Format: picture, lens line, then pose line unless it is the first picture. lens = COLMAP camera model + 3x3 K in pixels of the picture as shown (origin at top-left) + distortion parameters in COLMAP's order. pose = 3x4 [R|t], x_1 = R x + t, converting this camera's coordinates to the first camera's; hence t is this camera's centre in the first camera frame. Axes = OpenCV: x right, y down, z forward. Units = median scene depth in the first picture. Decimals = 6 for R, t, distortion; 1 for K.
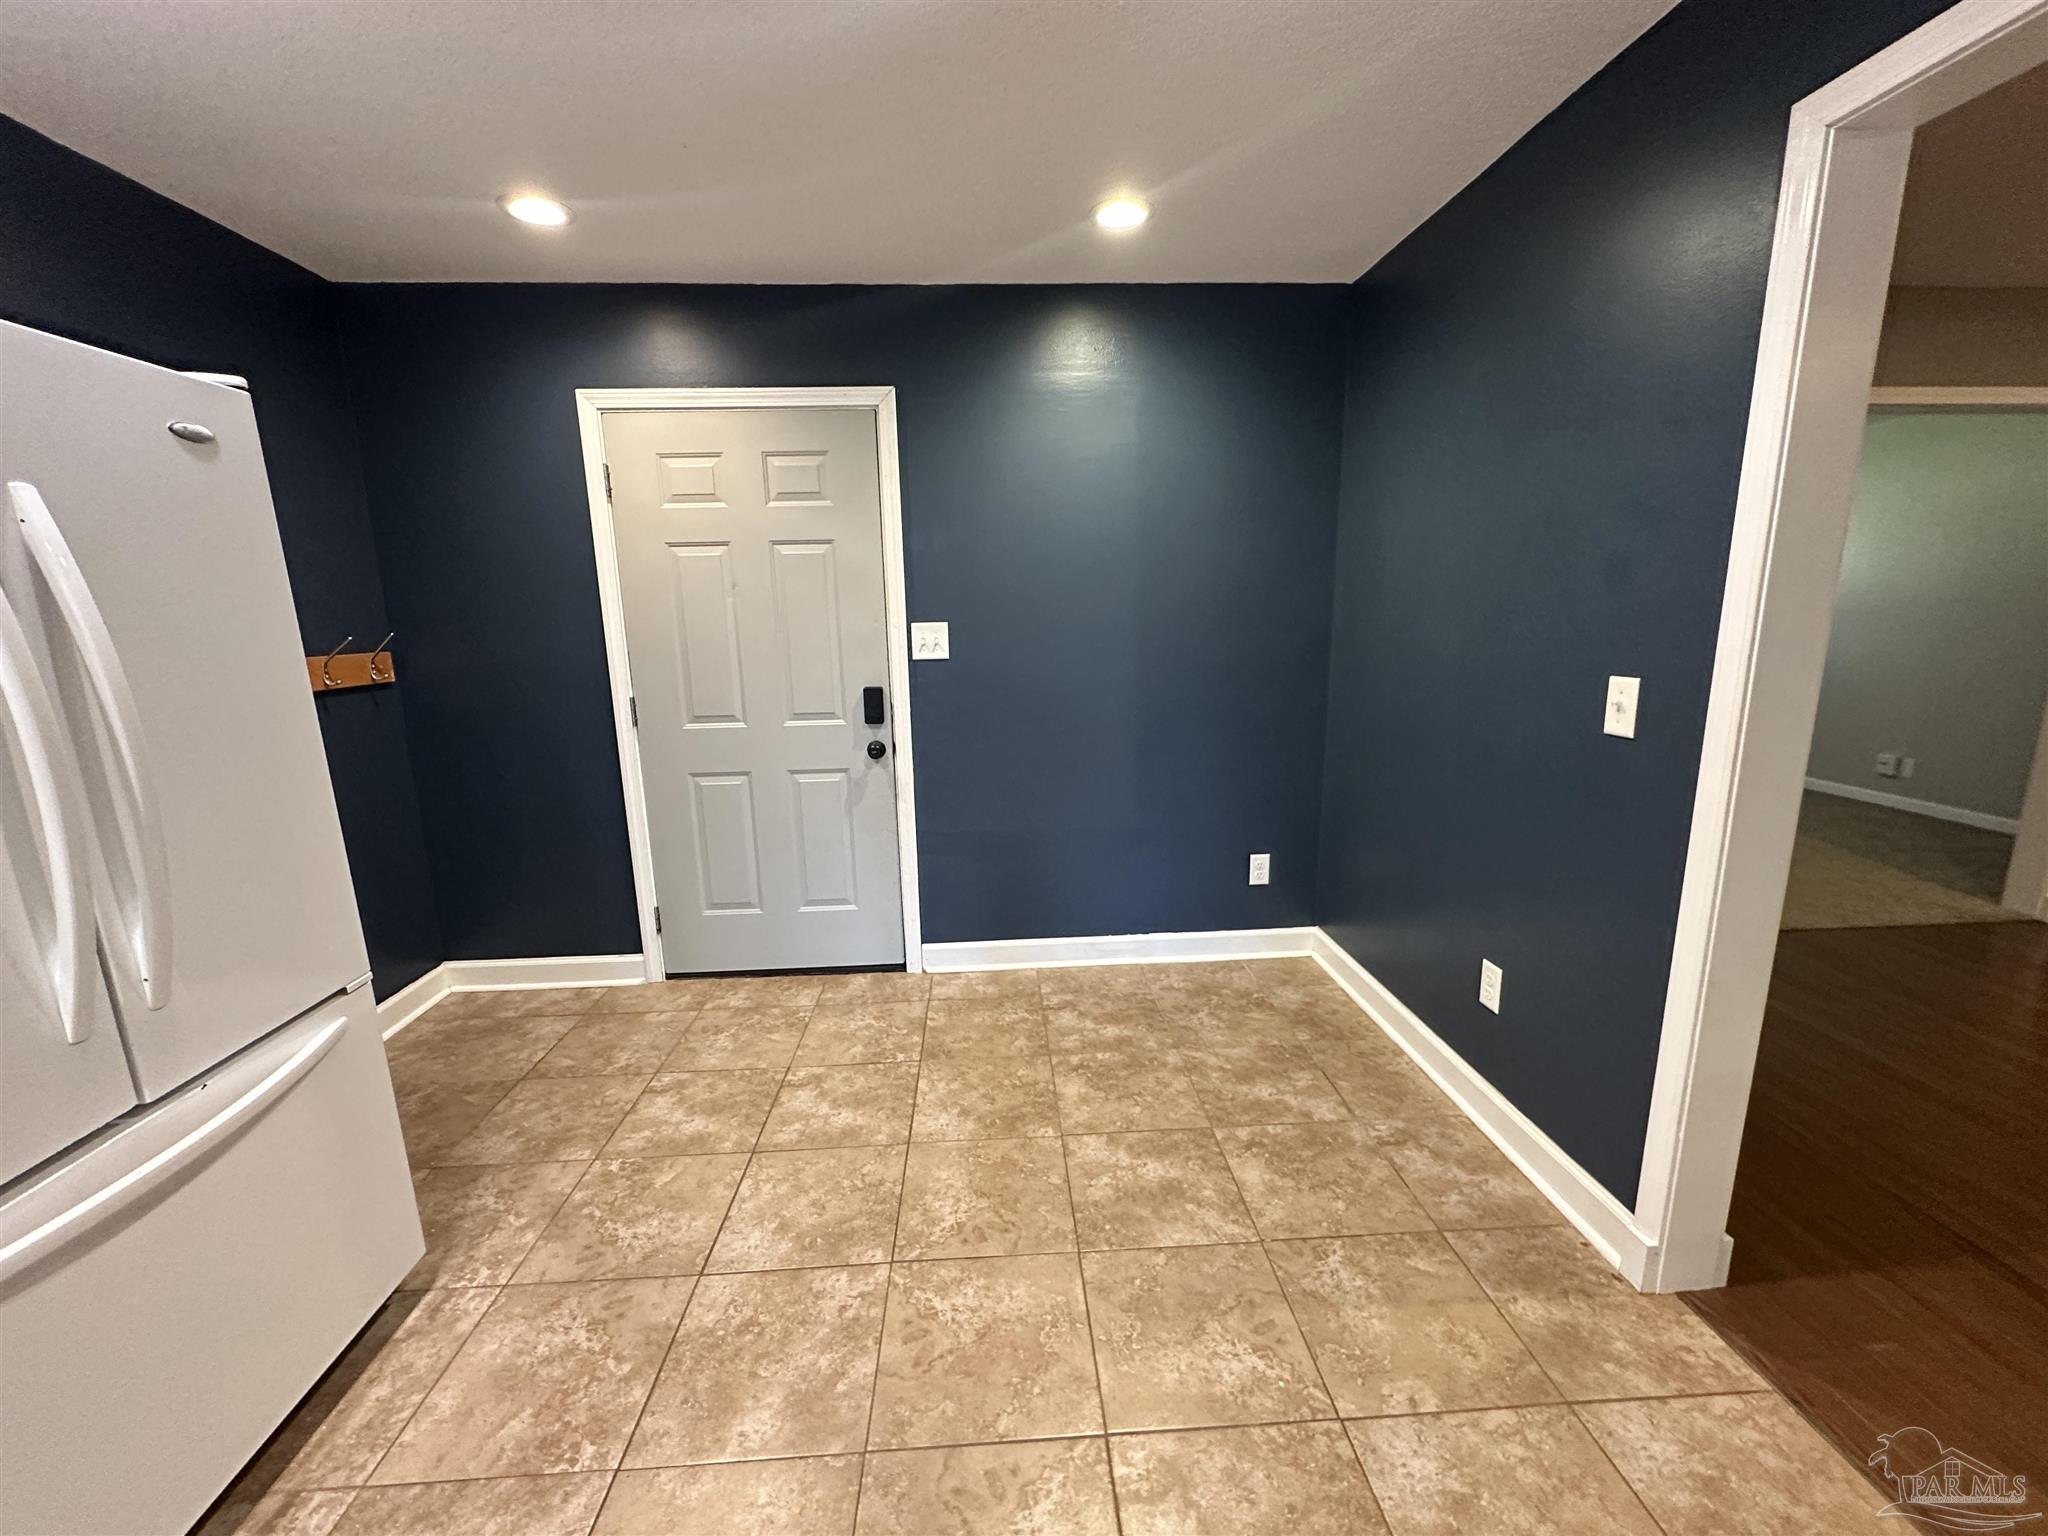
lens RADIAL K [[815.8, 0, 1024.2], [0, 815.8, 772.8], [0, 0, 1]] dist [-0.003457, 0.000579]
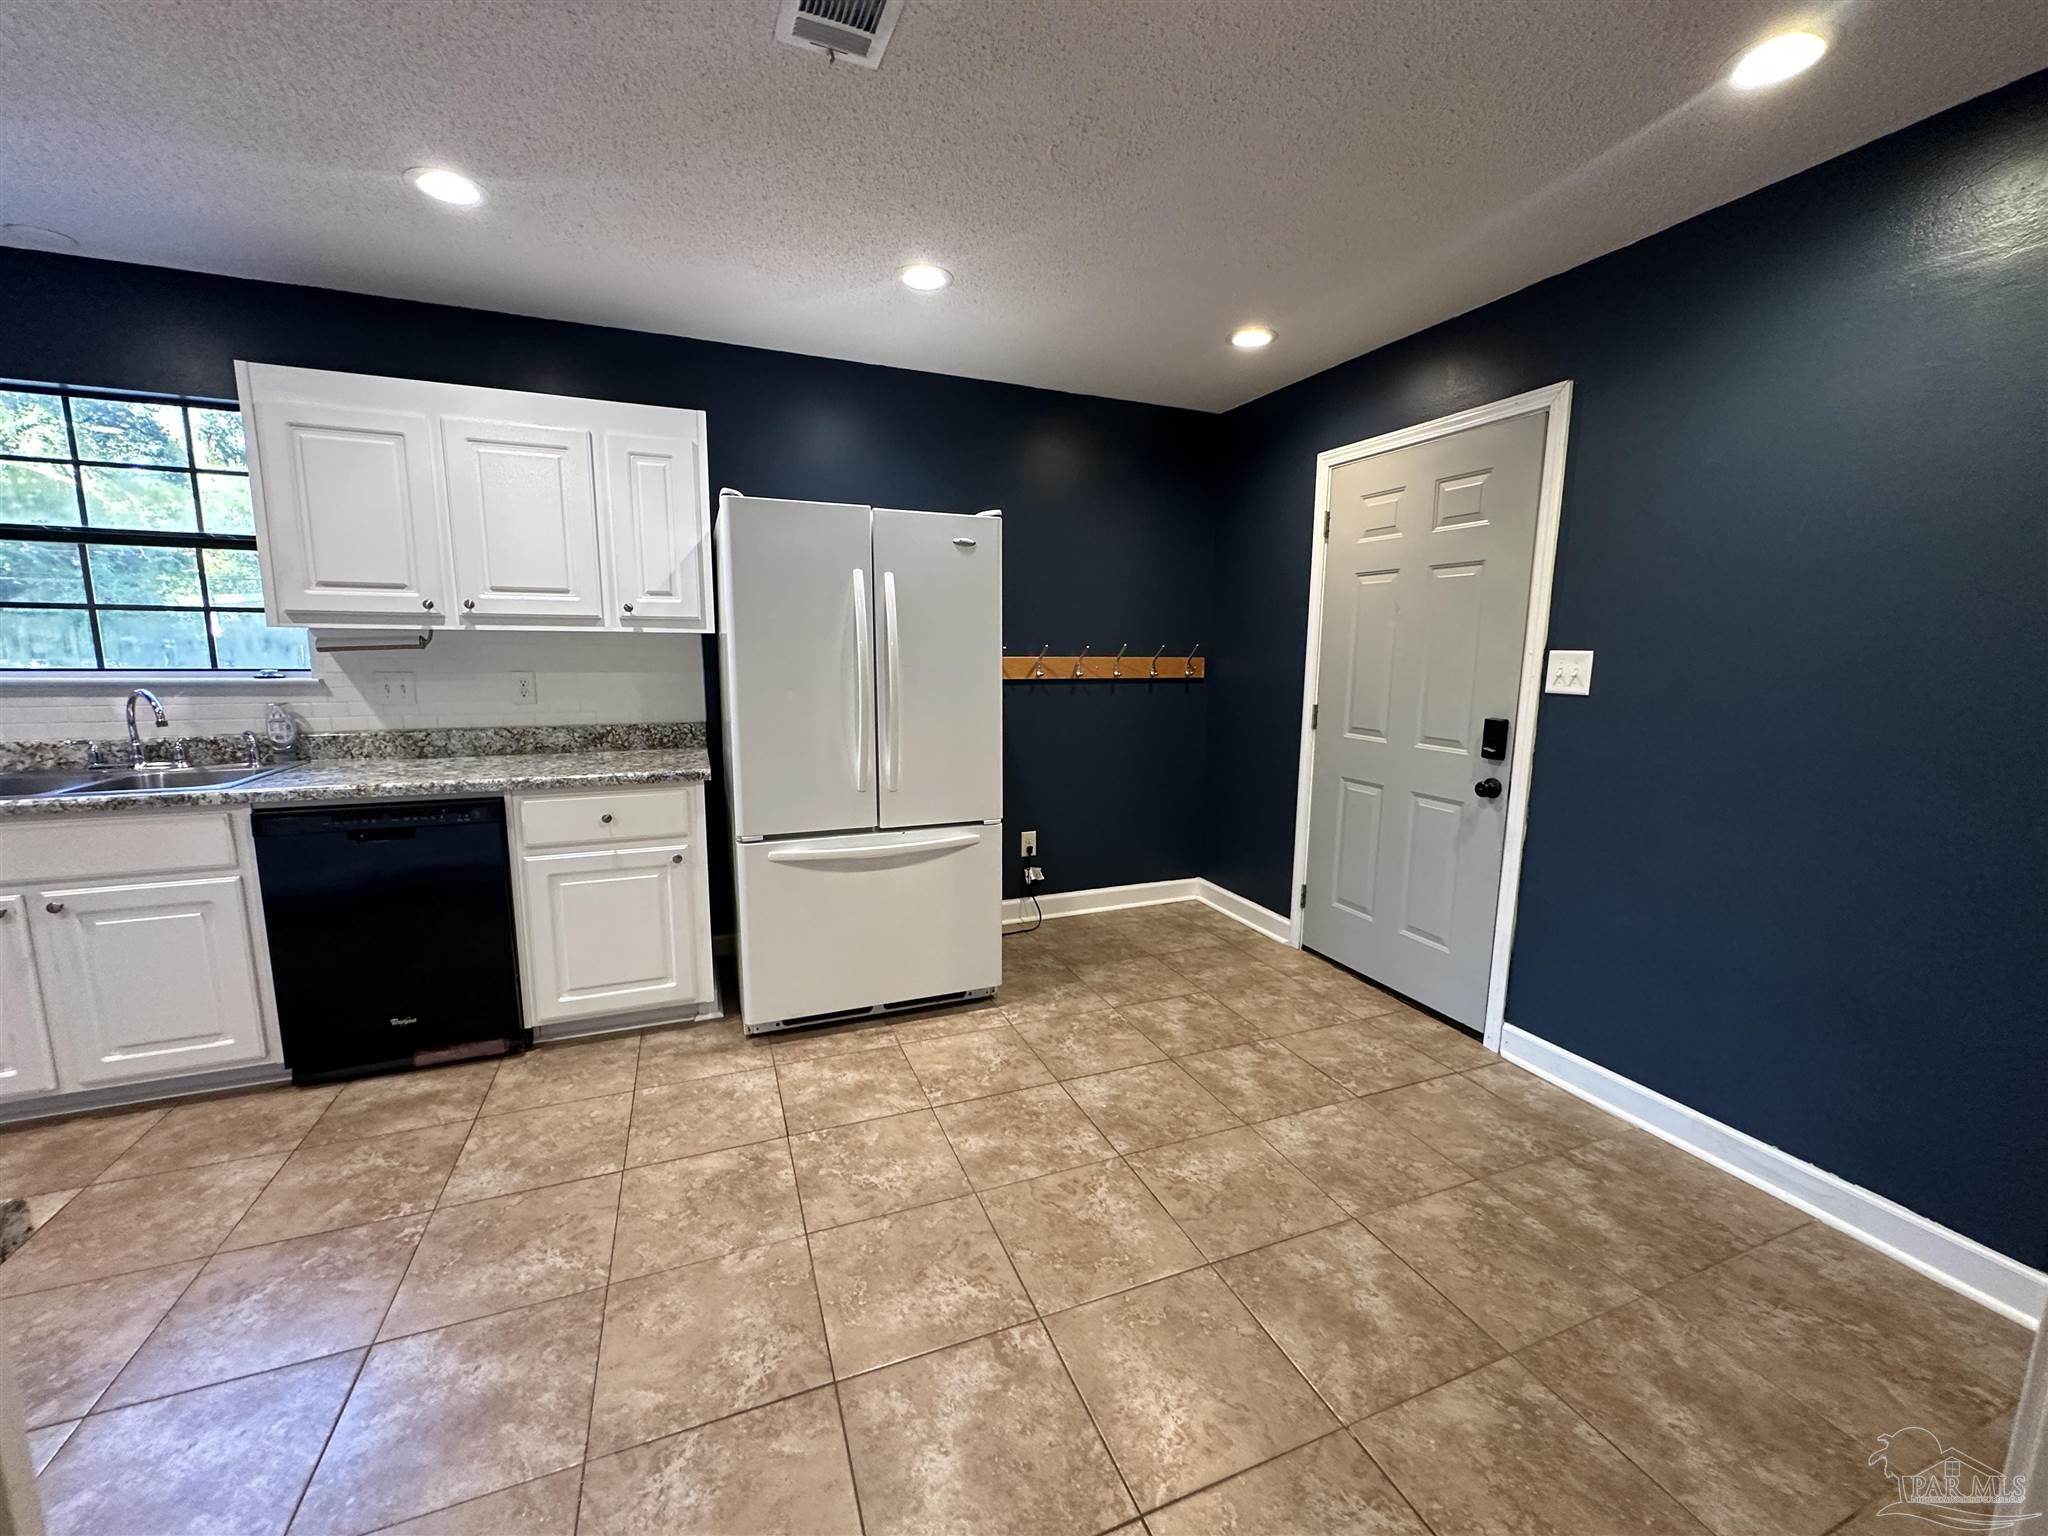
lens RADIAL K [[815.8, 0, 1027.8], [0, 815.8, 772.0], [0, 0, 1]] dist [-0.003457, 0.000579]
pose [[0.325882, 0.170843, -0.929846, 0.599966], [-0.202965, 0.973247, 0.107684, -0.047265], [0.923367, 0.153633, 0.351839, 0.251028]]
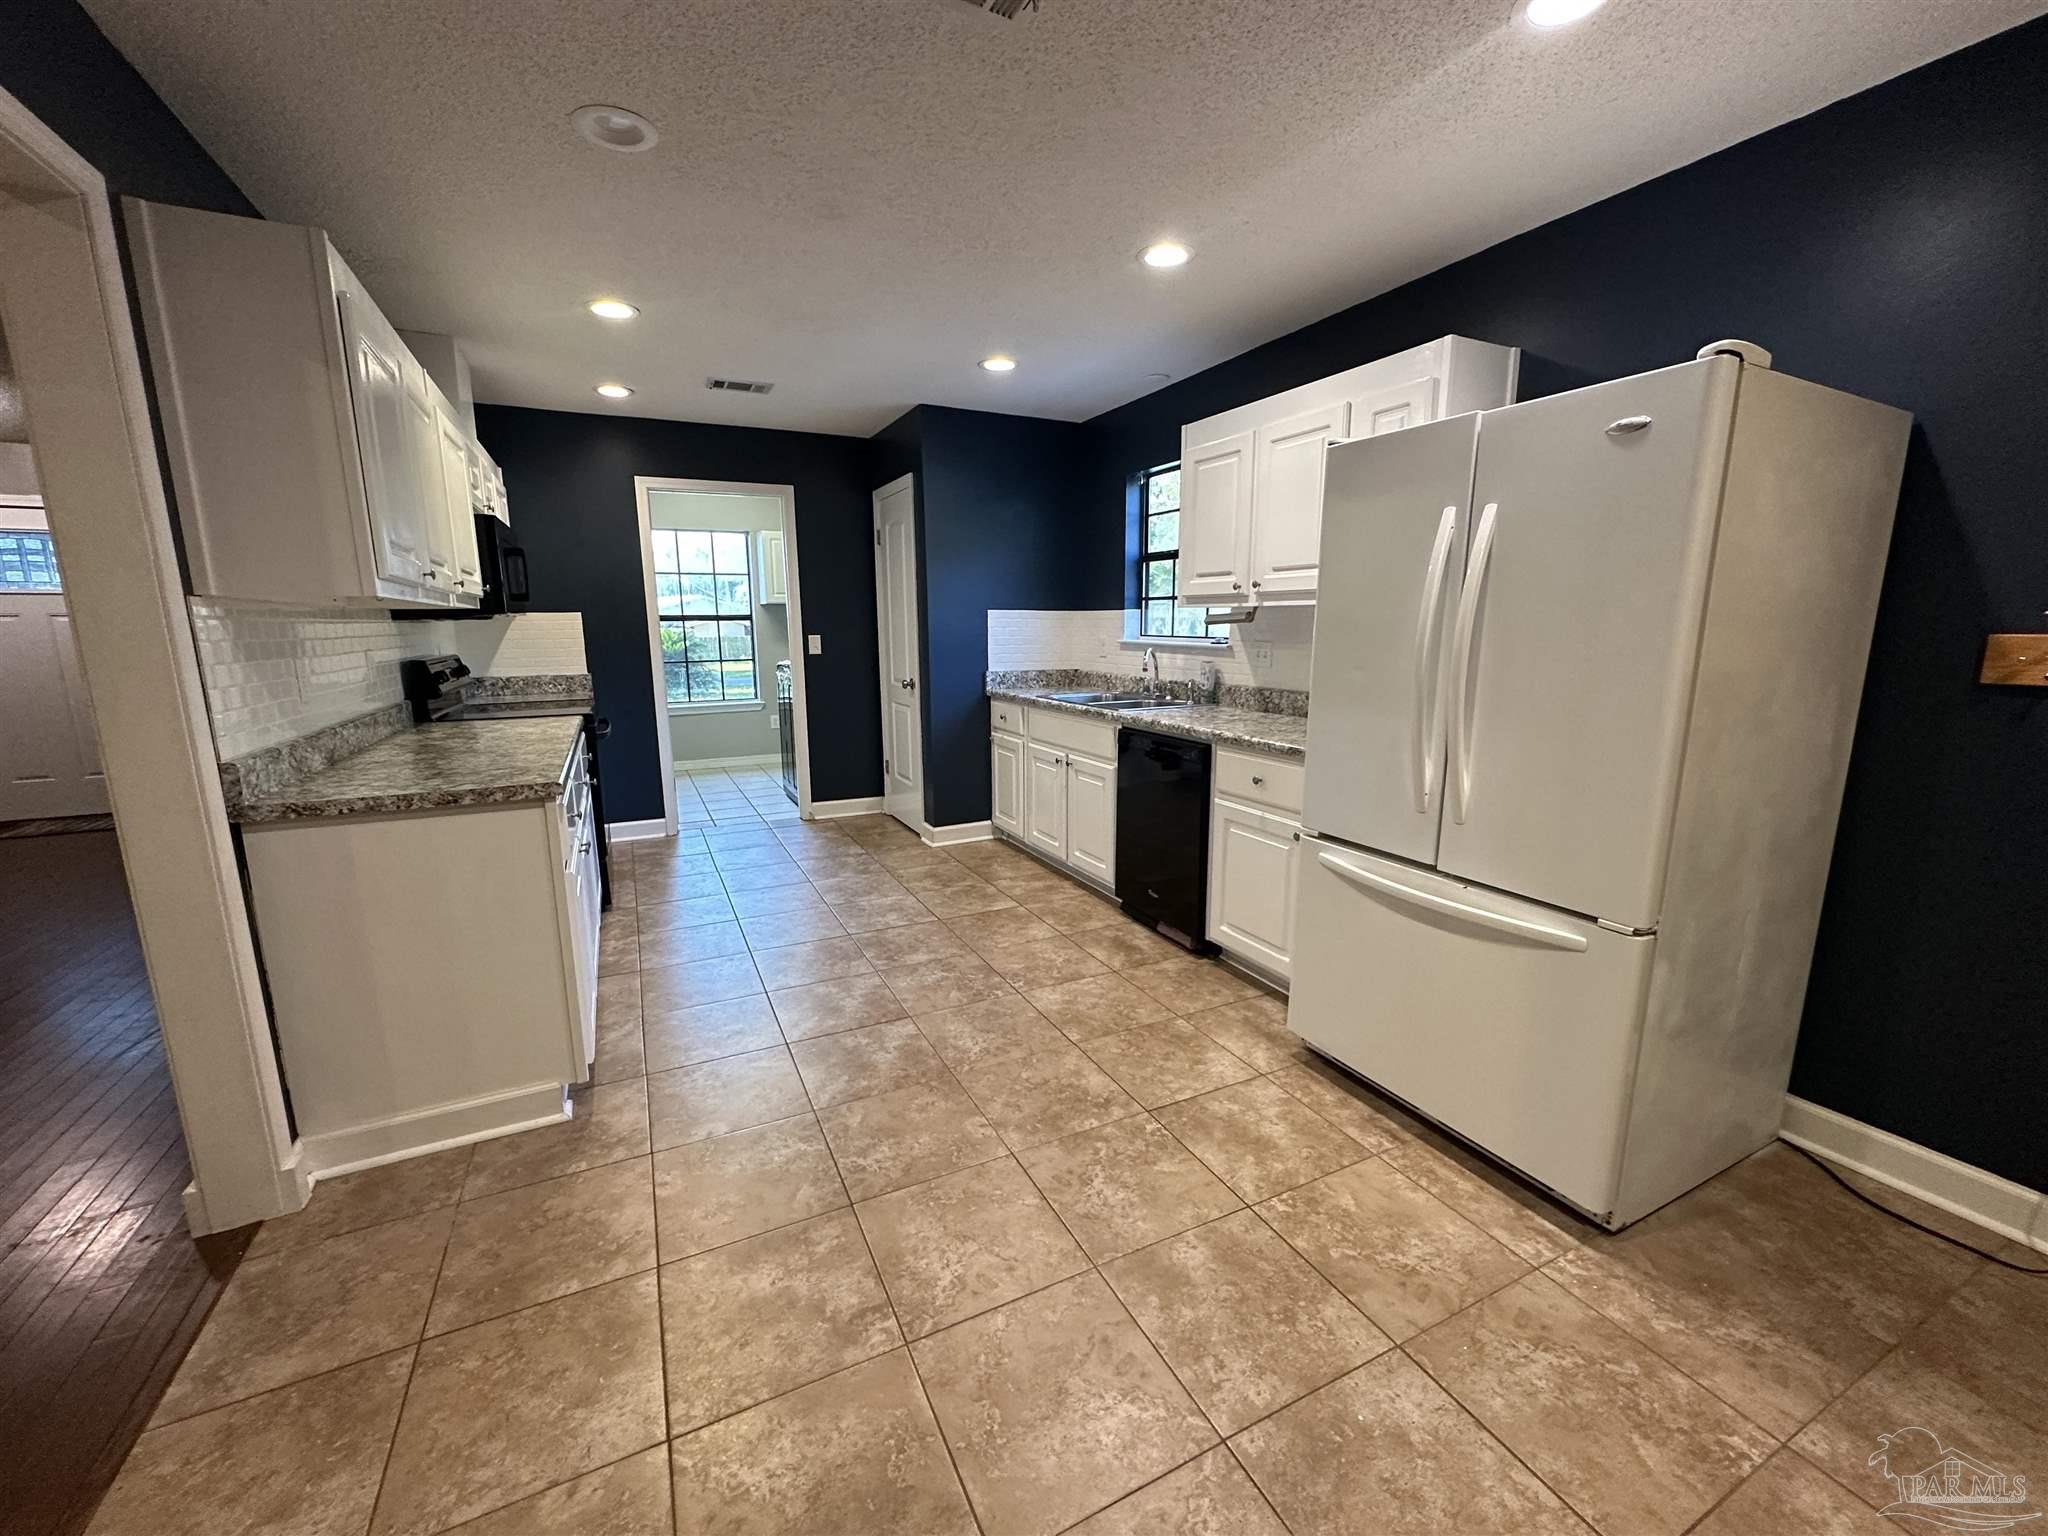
lens RADIAL K [[815.8, 0, 1025.5], [0, 815.8, 771.8], [0, 0, 1]] dist [-0.003457, 0.000579]
pose [[-0.919495, 0.097183, -0.380898, 0.167209], [-0.053094, 0.929377, 0.365294, -0.172442], [0.389499, 0.356110, -0.849398, 0.969162]]
